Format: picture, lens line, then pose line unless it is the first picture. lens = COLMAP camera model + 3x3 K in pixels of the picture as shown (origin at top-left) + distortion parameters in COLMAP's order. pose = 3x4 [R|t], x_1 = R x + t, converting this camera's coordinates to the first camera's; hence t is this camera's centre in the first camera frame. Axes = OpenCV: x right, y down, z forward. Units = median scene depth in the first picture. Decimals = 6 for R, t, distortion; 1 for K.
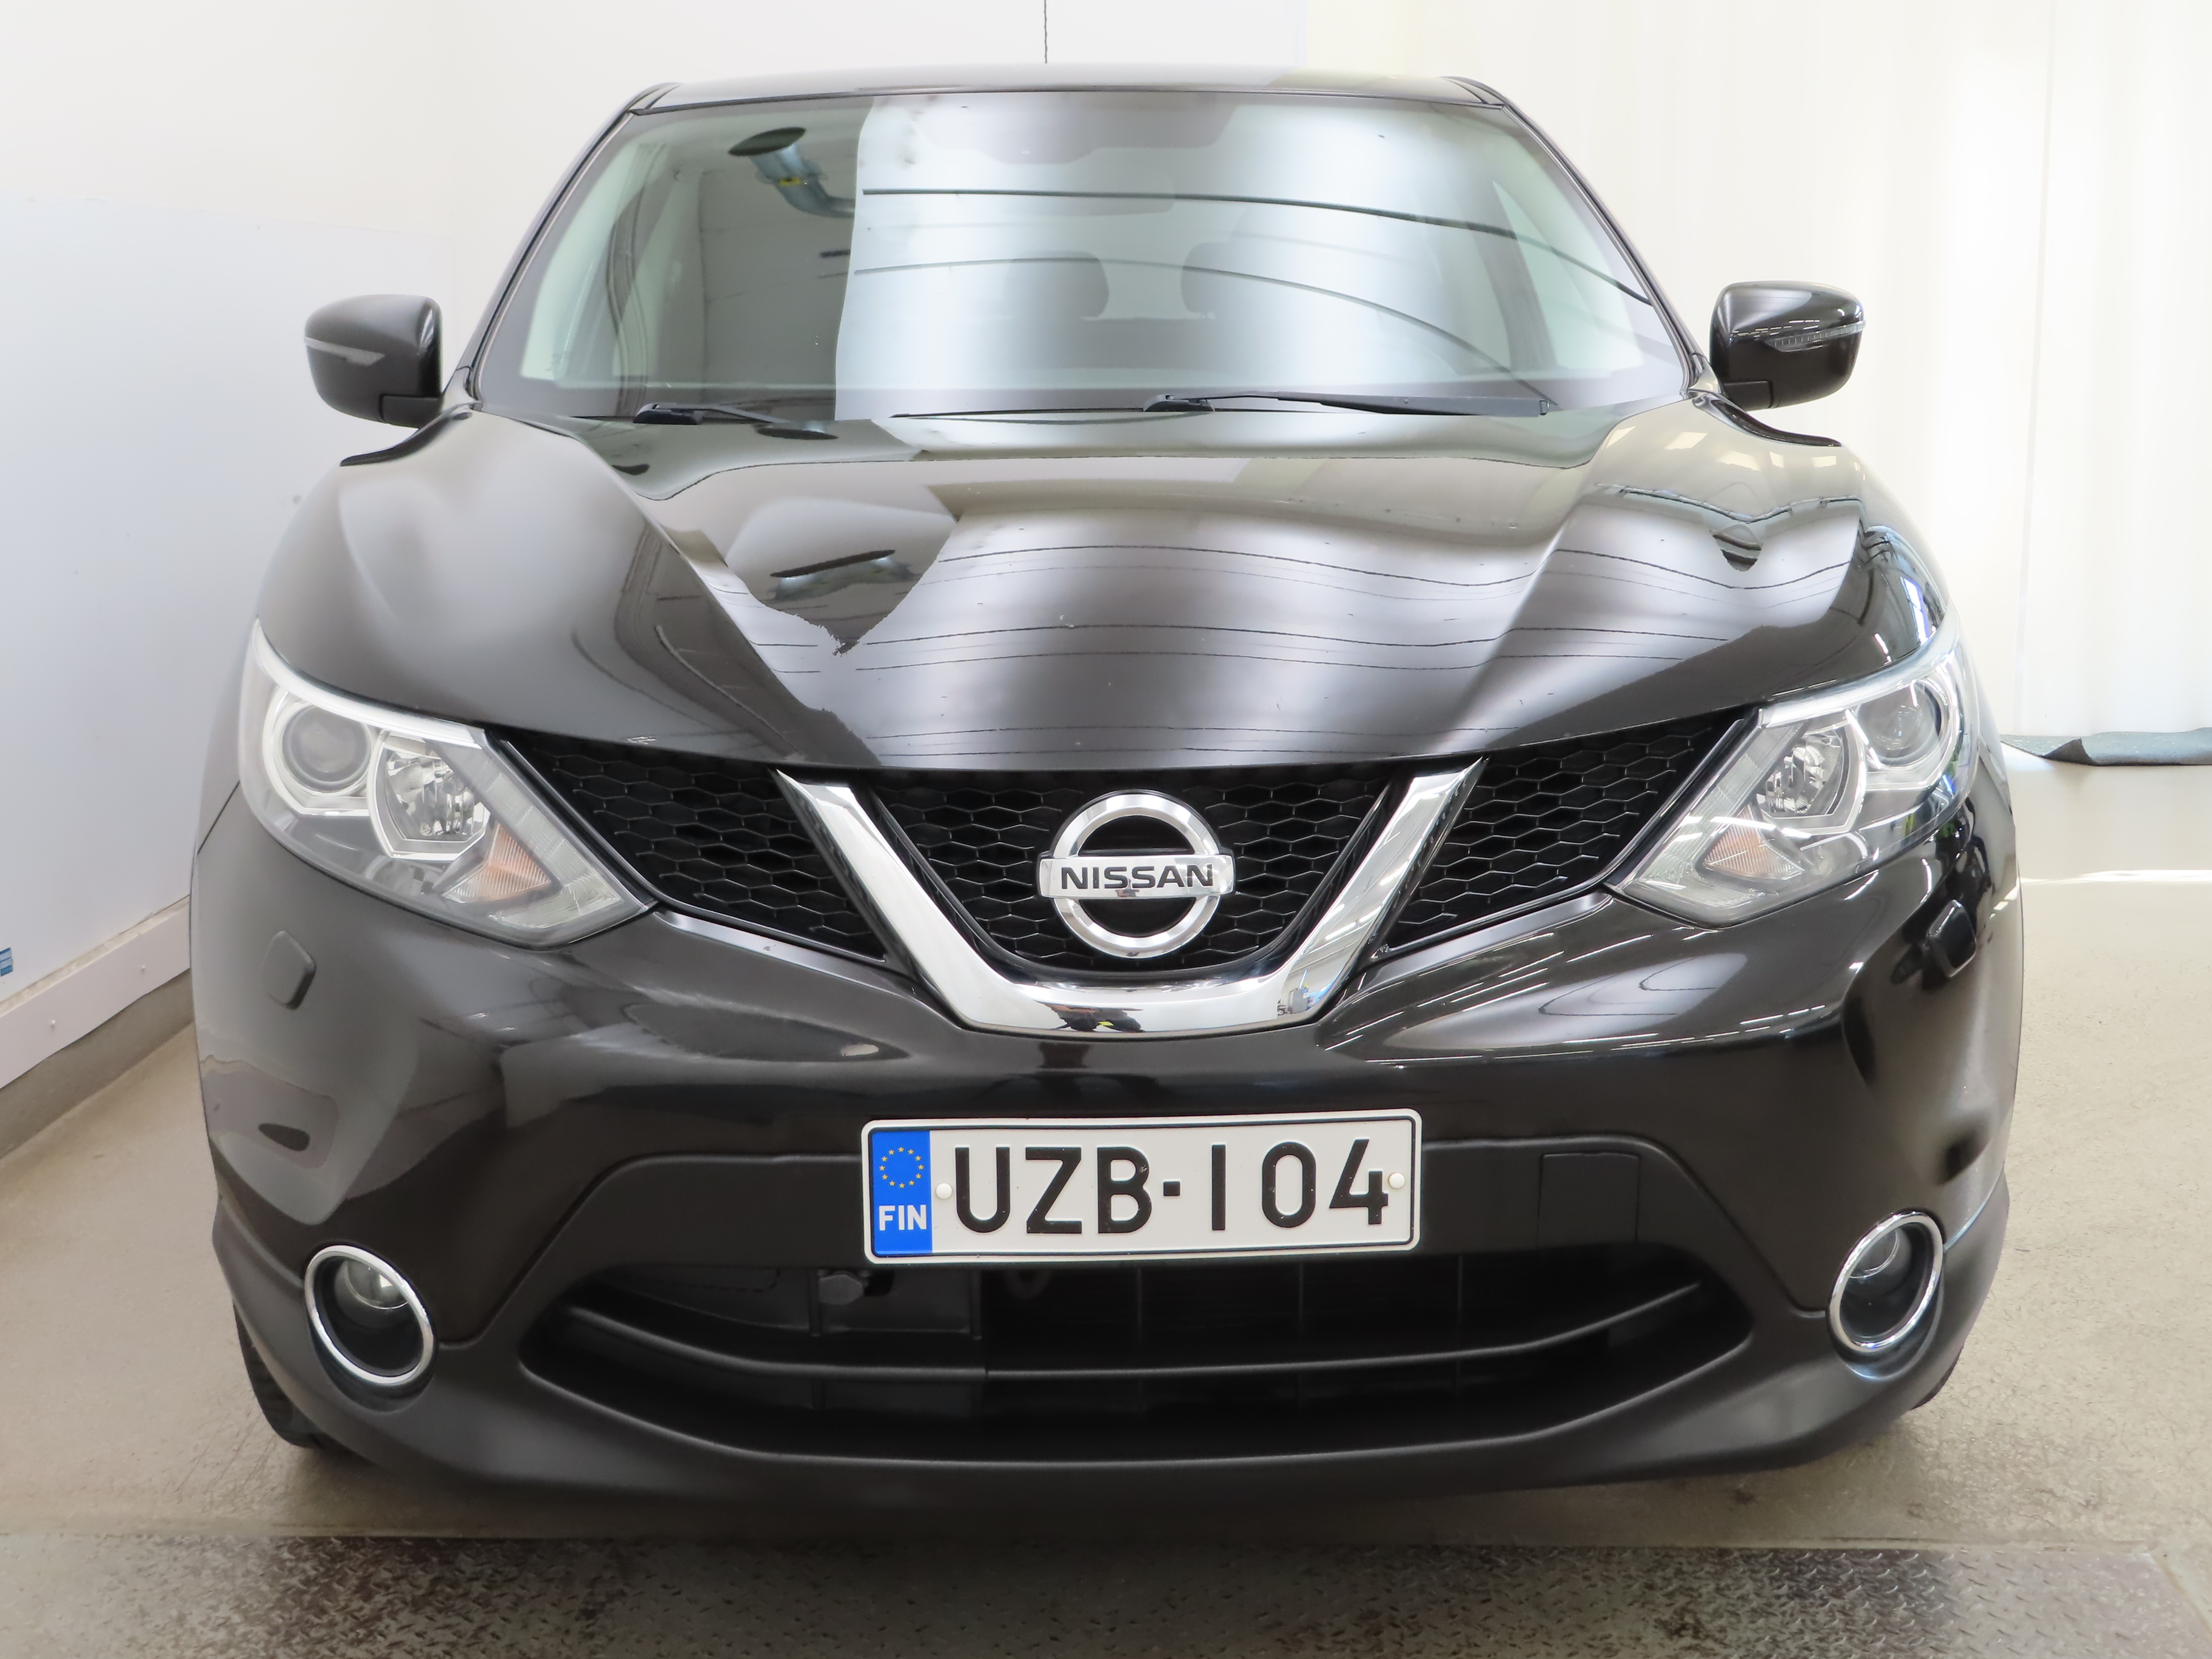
lens RADIAL K [[2790.6, 0, 1105.8], [0, 2790.6, 828.3], [0, 0, 1]] dist [0.041553, 0.000000]
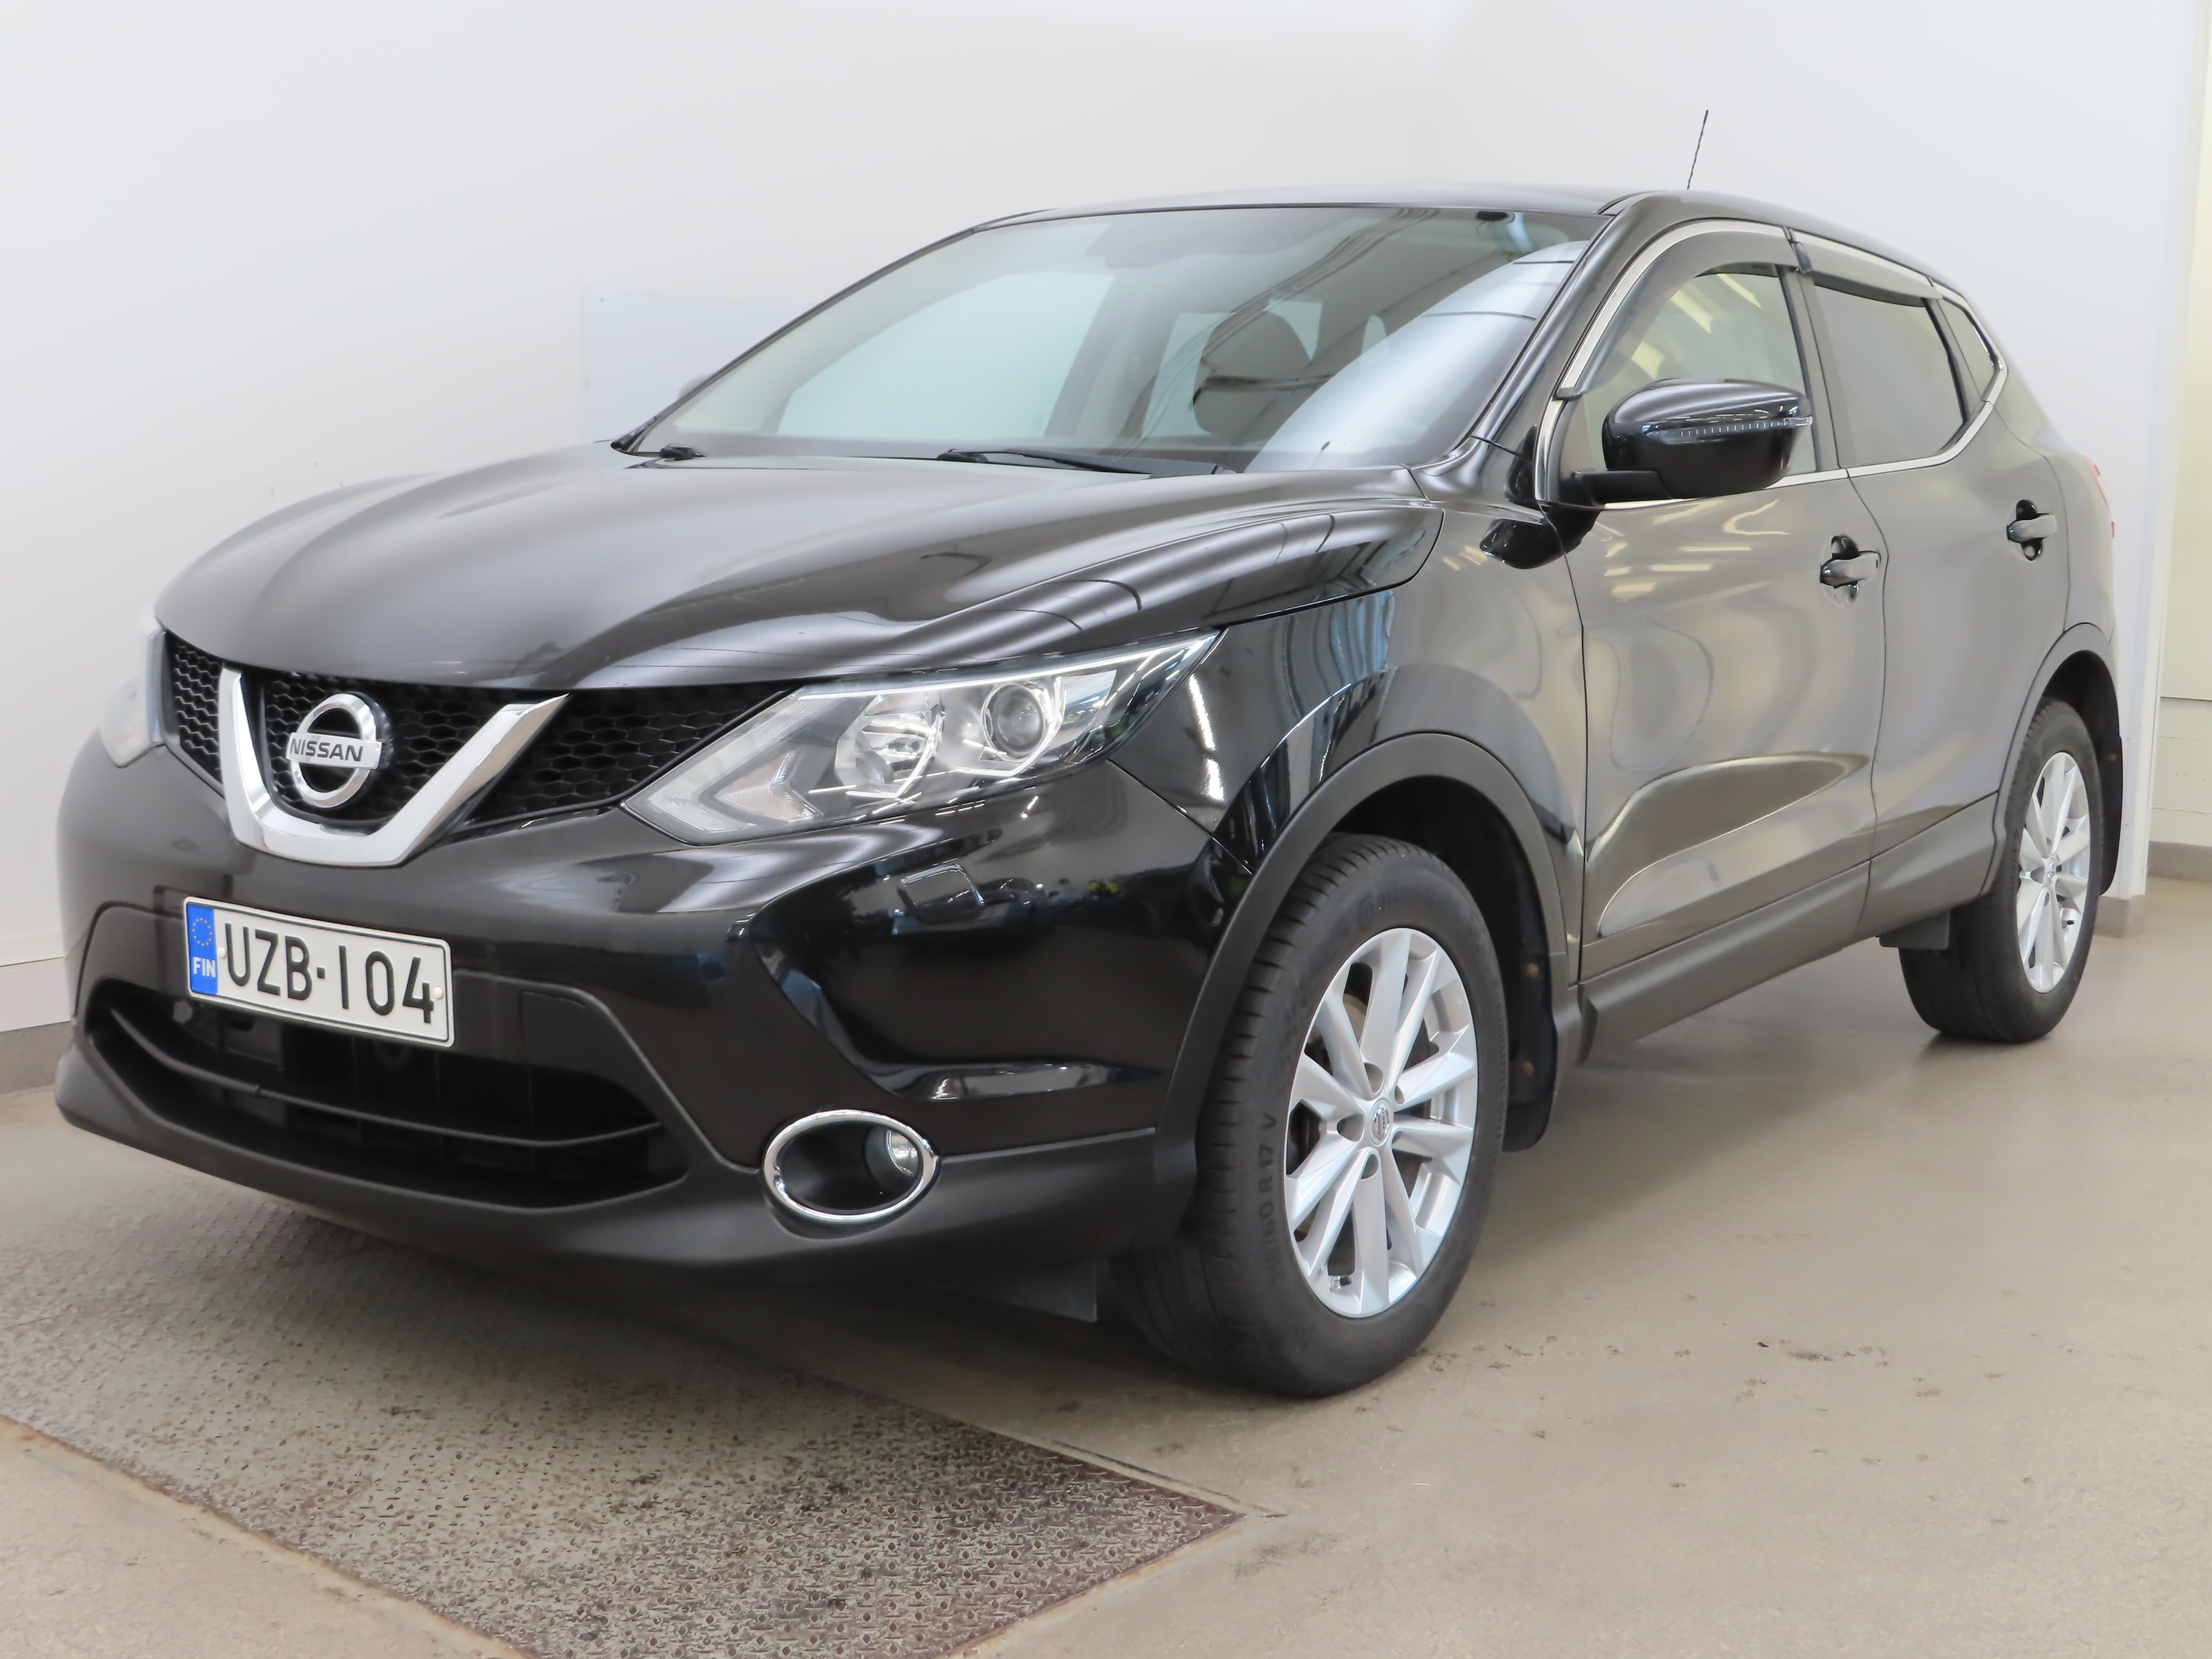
lens RADIAL K [[2790.6, 0, 1104.9], [0, 2790.6, 830.4], [0, 0, 1]] dist [0.041553, 0.000000]
pose [[0.798386, 0.111672, -0.591700, 1.165649], [-0.137908, 0.990445, 0.000846, 0.001985], [0.586141, 0.080925, 0.806157, 0.087312]]
